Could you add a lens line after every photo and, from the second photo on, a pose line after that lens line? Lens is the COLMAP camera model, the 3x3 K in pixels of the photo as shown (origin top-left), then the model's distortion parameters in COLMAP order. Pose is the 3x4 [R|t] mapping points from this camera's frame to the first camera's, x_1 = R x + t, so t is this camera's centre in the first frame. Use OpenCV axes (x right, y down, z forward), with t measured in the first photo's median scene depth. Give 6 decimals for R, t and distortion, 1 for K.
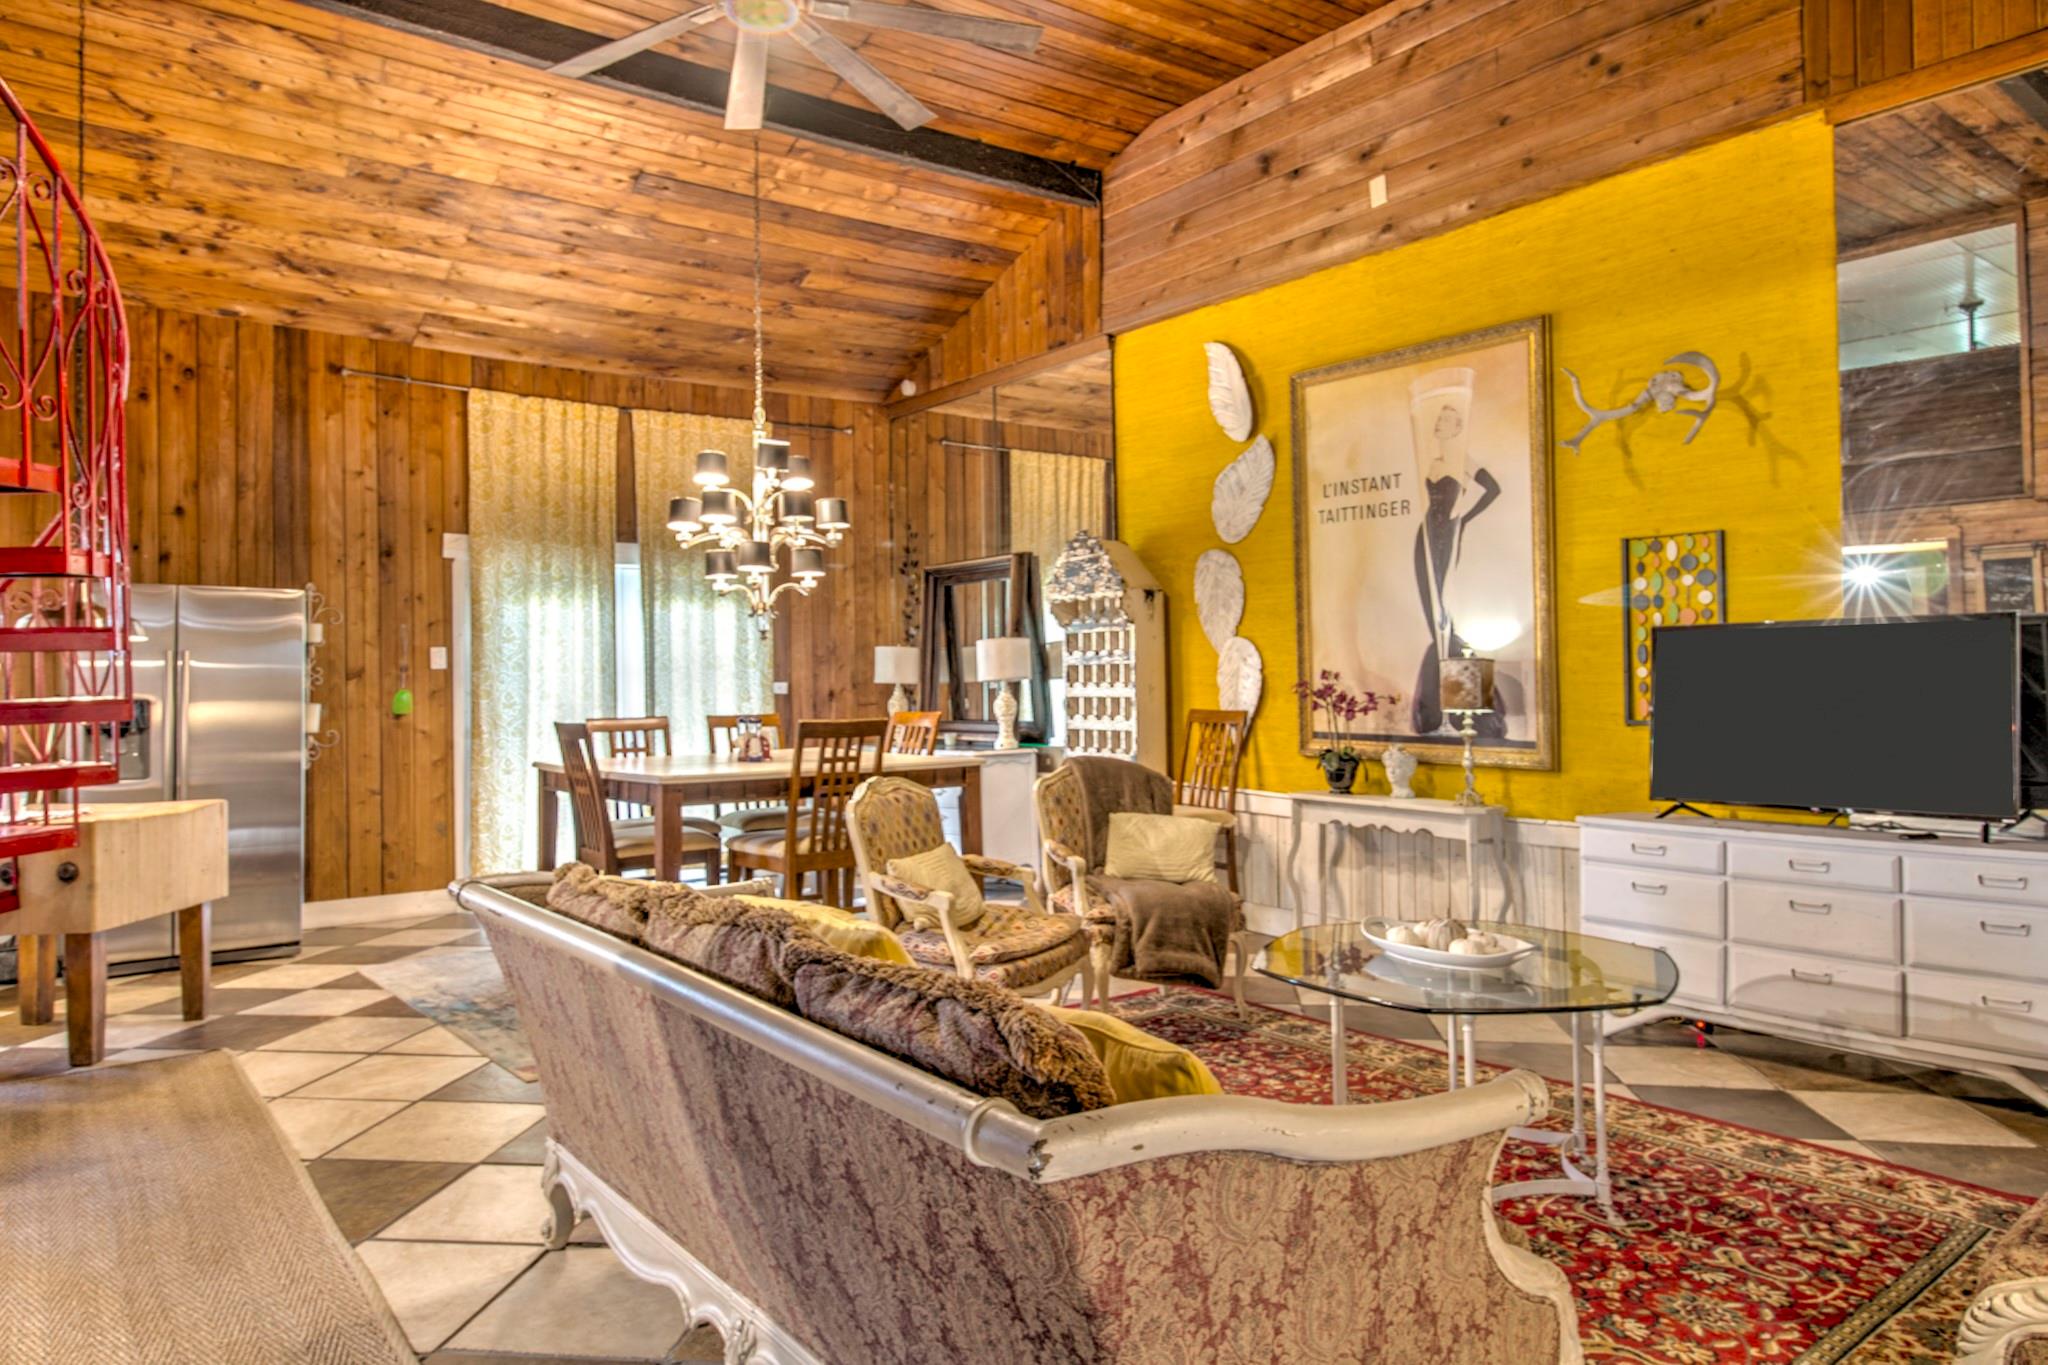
lens RADIAL K [[1396.5, 0, 1024.0], [0, 1396.5, 682.5], [0, 0, 1]] dist [0.006436, -0.020065]
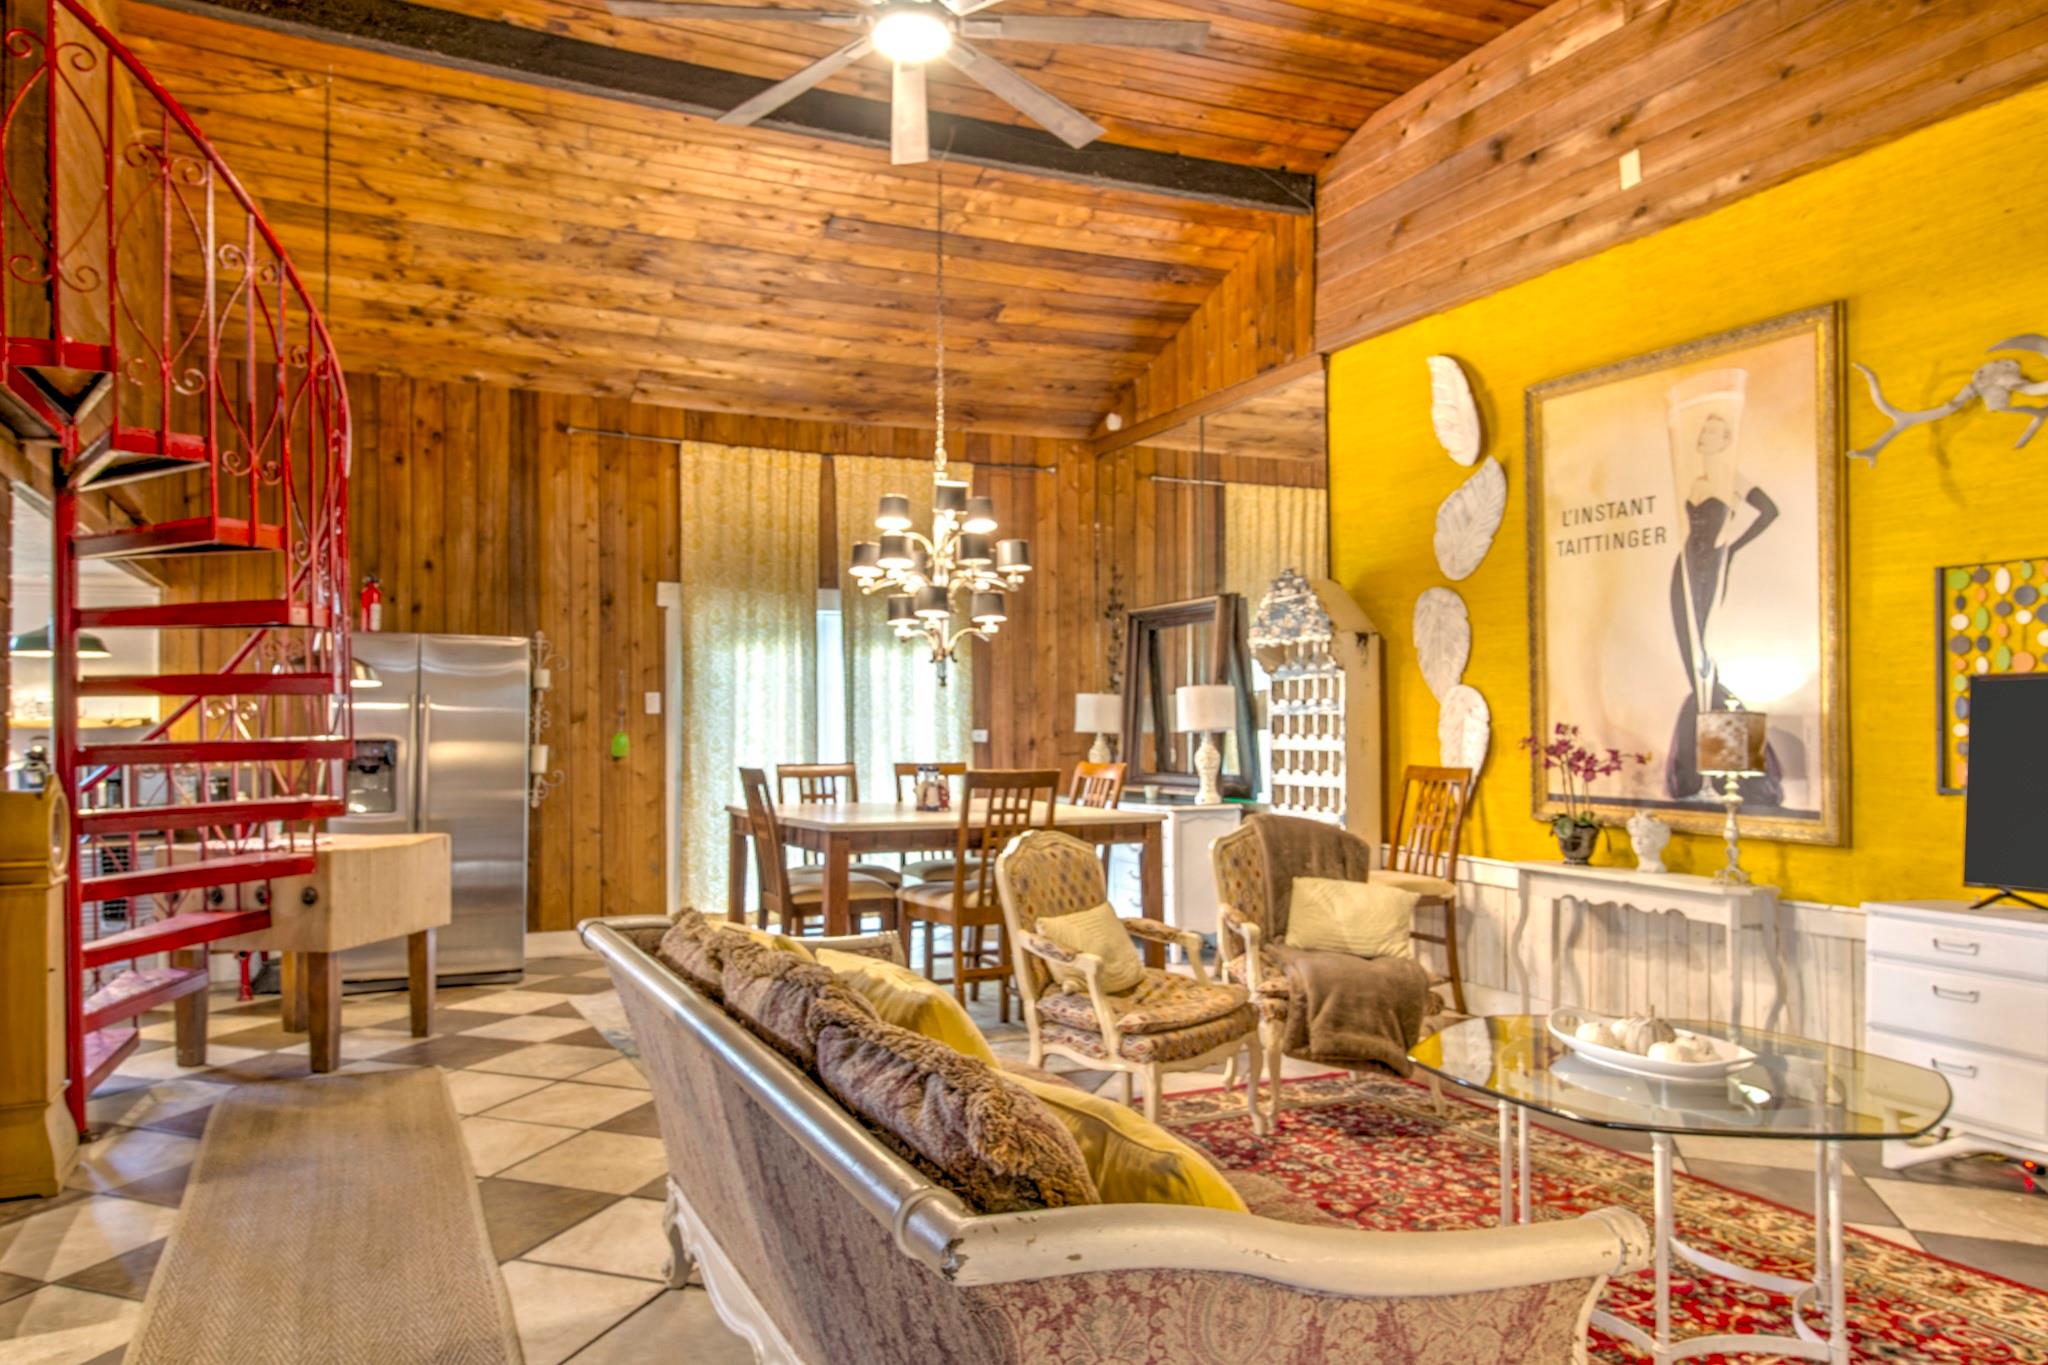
lens RADIAL K [[1428.6, 0, 1022.0], [0, 1428.6, 742.5], [0, 0, 1]] dist [0.002802, -0.012512]
pose [[0.966470, 0.013534, -0.256422, 0.124625], [-0.011212, 0.999882, 0.010517, -0.002655], [0.256534, -0.007289, 0.966508, 0.049155]]
